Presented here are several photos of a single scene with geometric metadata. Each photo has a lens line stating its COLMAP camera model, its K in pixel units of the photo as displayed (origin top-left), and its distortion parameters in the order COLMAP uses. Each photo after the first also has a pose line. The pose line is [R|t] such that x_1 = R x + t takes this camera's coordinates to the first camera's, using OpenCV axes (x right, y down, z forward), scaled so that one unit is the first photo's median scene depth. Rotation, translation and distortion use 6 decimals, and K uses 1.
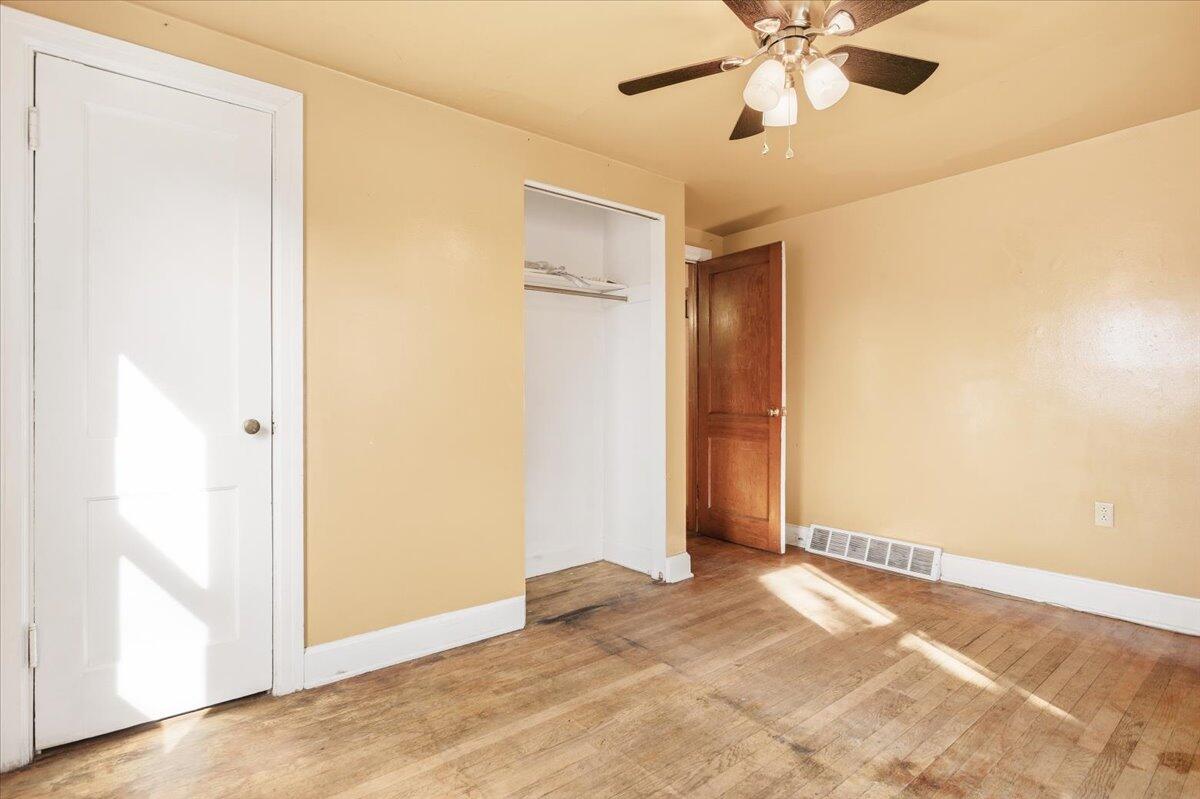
lens RADIAL K [[591.2, 0, 595.2], [0, 591.2, 391.7], [0, 0, 1]] dist [-0.002957, 0.000742]
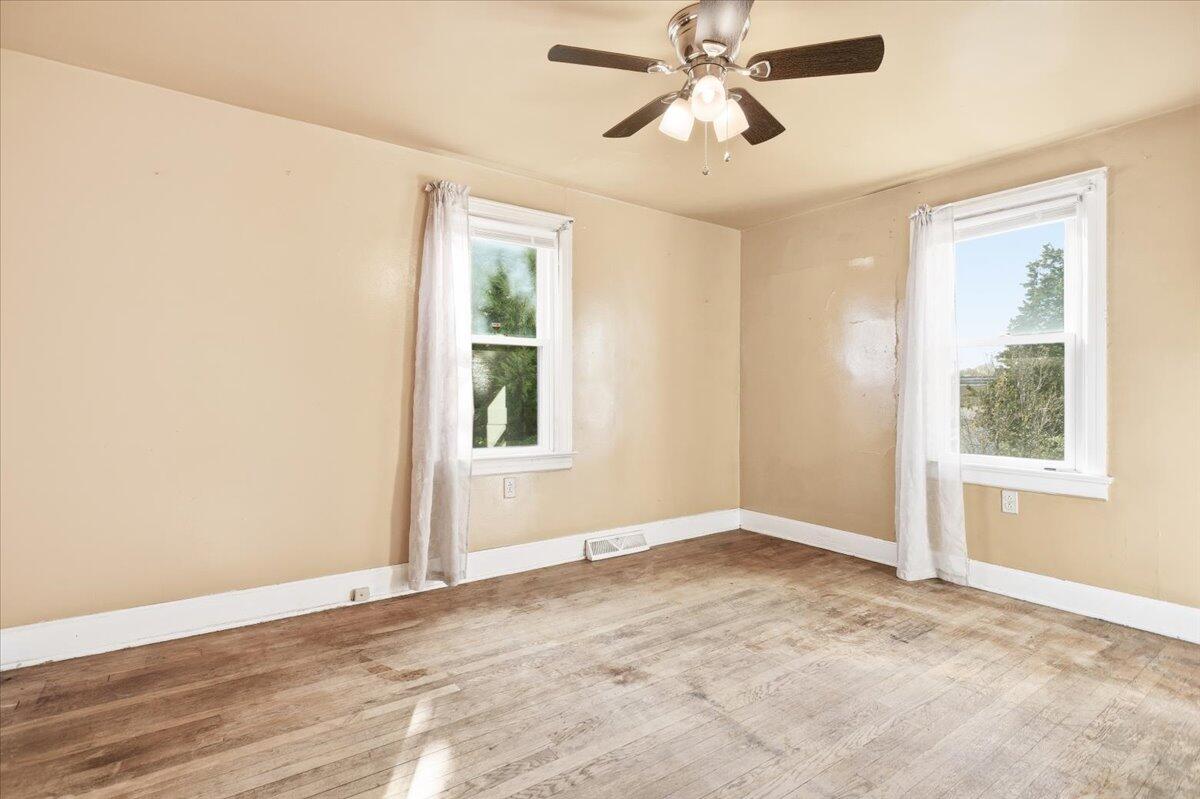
lens RADIAL K [[591.2, 0, 595.2], [0, 591.2, 391.7], [0, 0, 1]] dist [-0.002957, 0.000742]
pose [[-0.998563, 0.000259, 0.053581, 0.450604], [-0.000144, 0.999972, -0.007517, 0.011960], [-0.053582, -0.007514, -0.998535, 2.004725]]
